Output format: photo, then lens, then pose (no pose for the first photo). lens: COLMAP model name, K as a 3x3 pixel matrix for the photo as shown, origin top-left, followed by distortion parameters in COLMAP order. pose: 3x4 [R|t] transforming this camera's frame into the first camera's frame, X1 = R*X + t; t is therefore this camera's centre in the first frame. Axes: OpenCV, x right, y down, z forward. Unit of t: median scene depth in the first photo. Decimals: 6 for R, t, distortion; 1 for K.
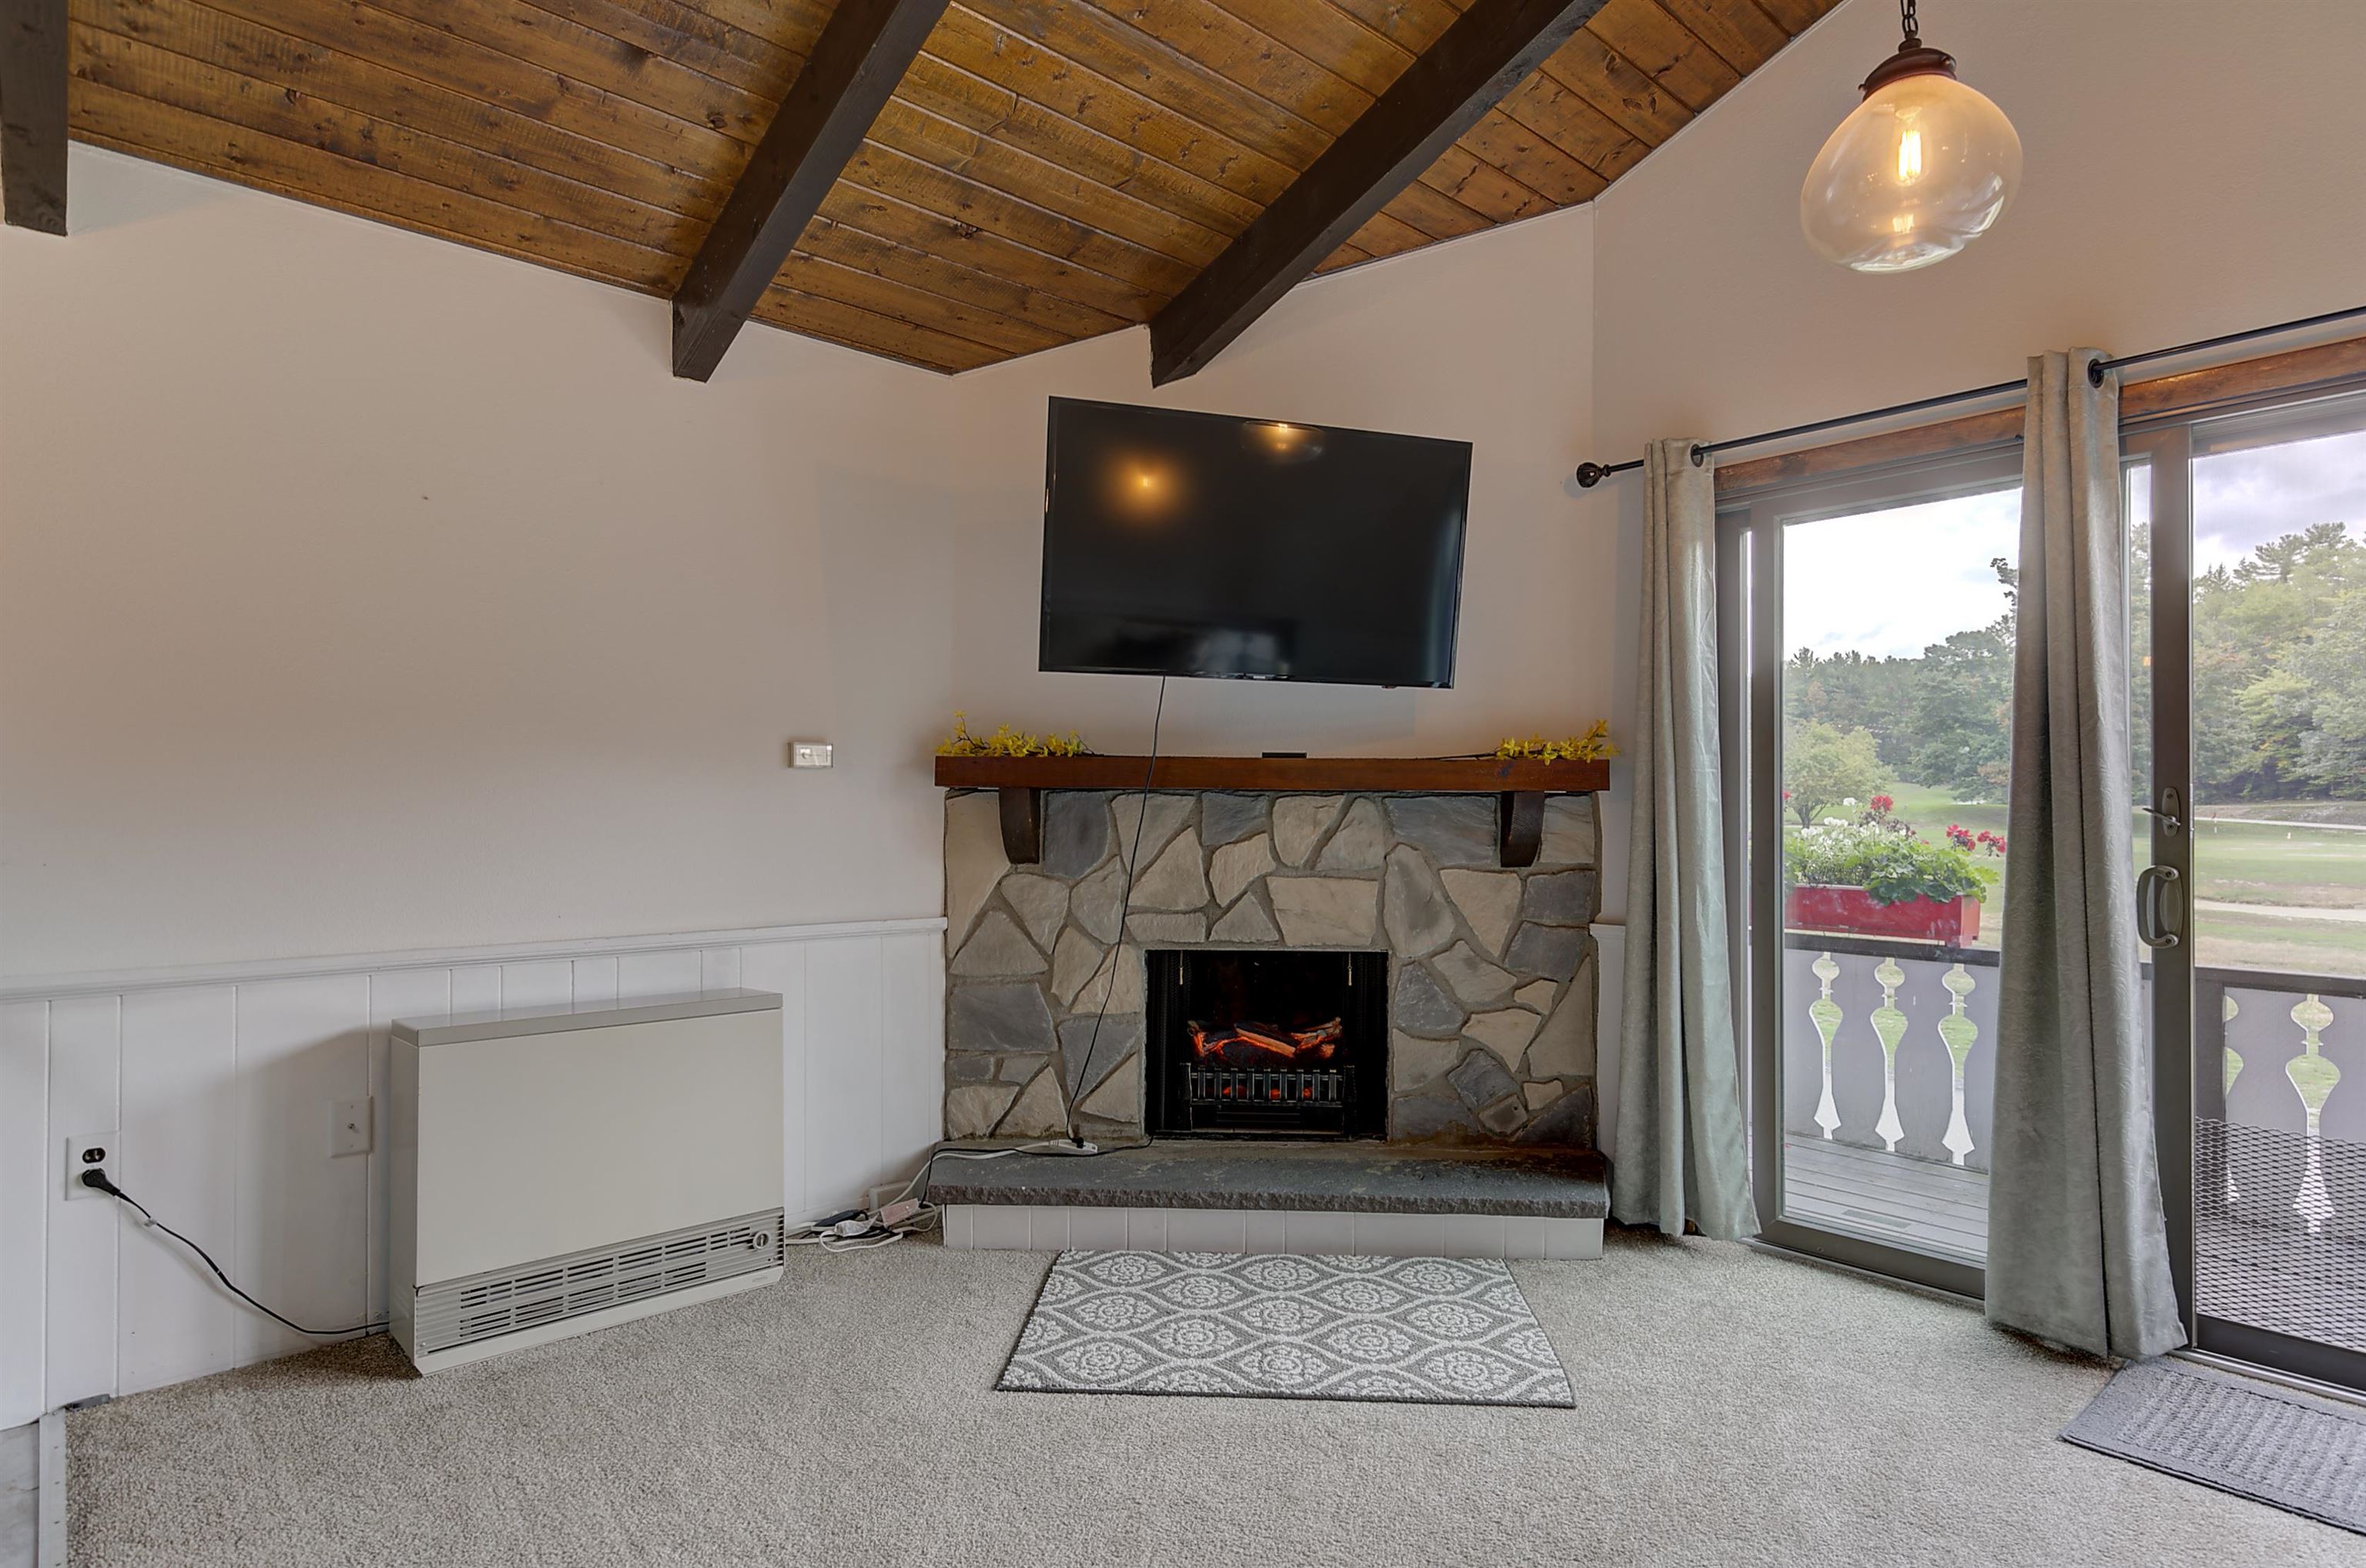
lens RADIAL K [[1240.6, 0, 1189.6], [0, 1240.6, 802.4], [0, 0, 1]] dist [-0.014027, 0.010081]
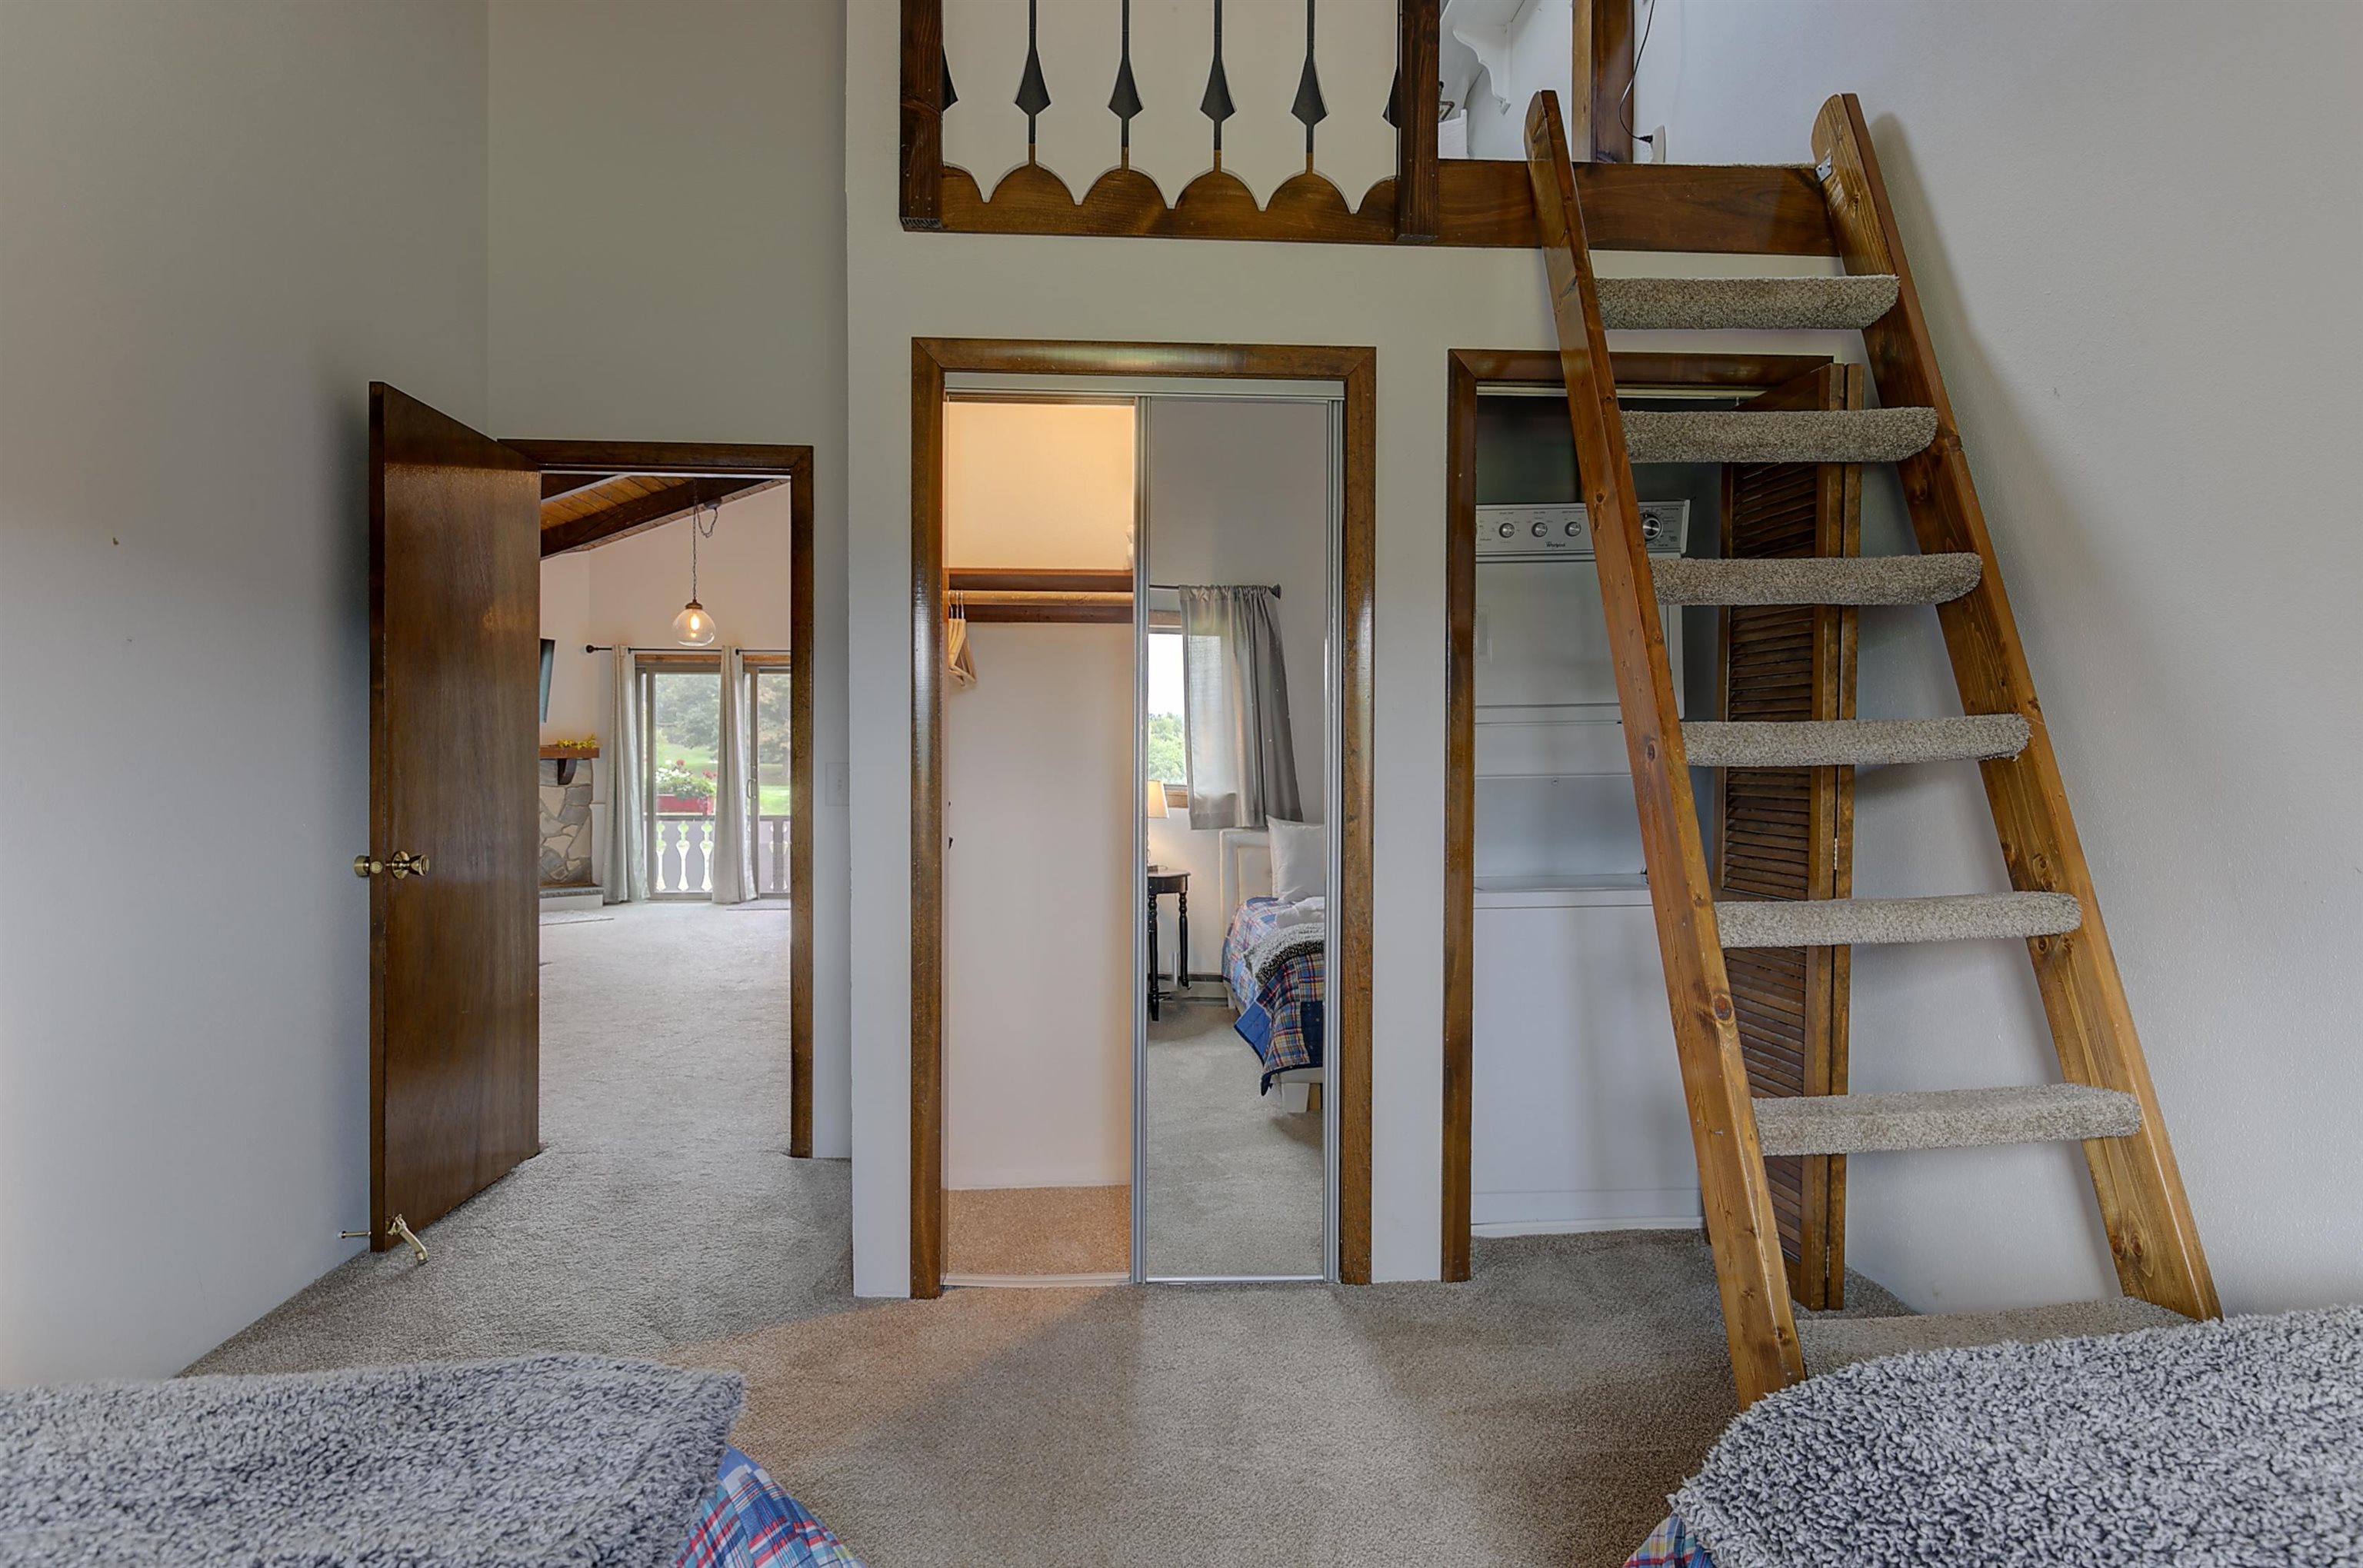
lens RADIAL K [[1318.2, 0, 1181.5], [0, 1318.2, 784.0], [0, 0, 1]] dist [0.001629, 0.000137]
pose [[0.624399, -0.009918, 0.781043, -1.214614], [-0.005542, 0.999838, 0.017127, -0.009573], [-0.781086, -0.015022, 0.624242, -1.992506]]
